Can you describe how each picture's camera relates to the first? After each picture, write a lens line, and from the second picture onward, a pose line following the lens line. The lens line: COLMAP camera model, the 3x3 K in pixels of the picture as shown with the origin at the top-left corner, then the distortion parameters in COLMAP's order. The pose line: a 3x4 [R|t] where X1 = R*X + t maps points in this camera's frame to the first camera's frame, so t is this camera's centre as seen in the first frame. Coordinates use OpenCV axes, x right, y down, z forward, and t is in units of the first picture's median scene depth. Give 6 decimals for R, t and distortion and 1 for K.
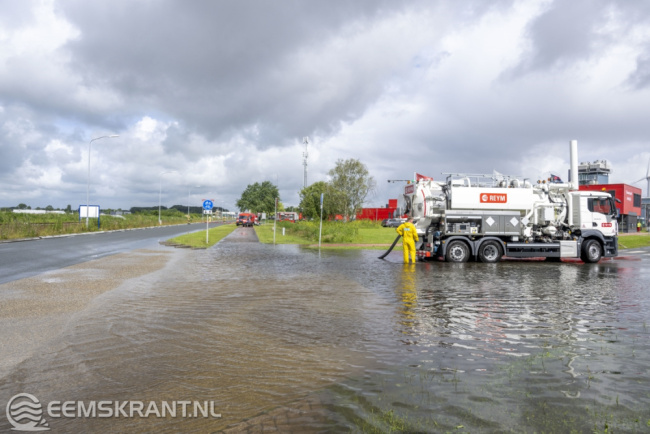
lens RADIAL K [[421.4, 0, 323.7], [0, 421.4, 215.8], [0, 0, 1]] dist [-0.003099, -0.001426]
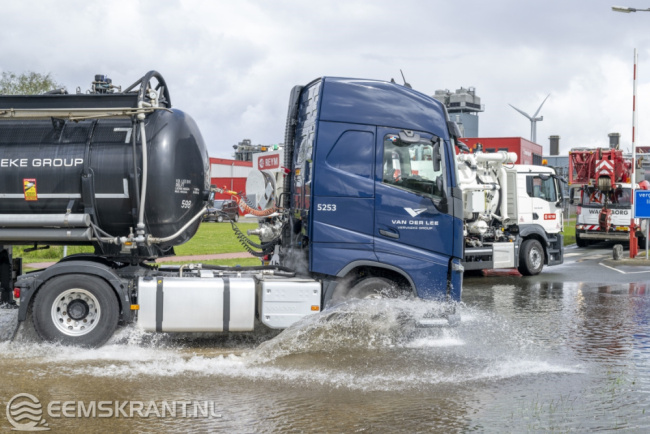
lens RADIAL K [[887.6, 0, 325.8], [0, 887.6, 219.4], [0, 0, 1]] dist [0.125529, 0.000000]
pose [[0.910670, -0.023512, 0.412466, -0.224647], [0.010554, 0.999377, 0.033667, -0.024995], [-0.413001, -0.026306, 0.910351, -0.126977]]
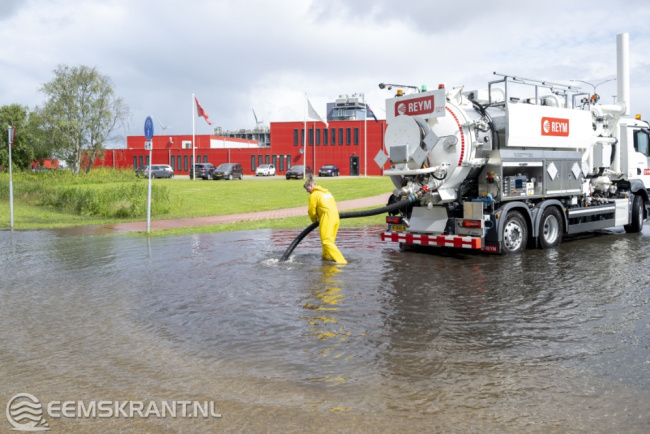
lens RADIAL K [[566.2, 0, 324.0], [0, 566.2, 214.8], [0, 0, 1]] dist [0.015791, 0.003072]
pose [[0.867663, -0.061288, 0.493360, -0.203397], [0.013333, 0.994884, 0.100141, -0.007009], [-0.496973, -0.080310, 0.864041, 0.493212]]
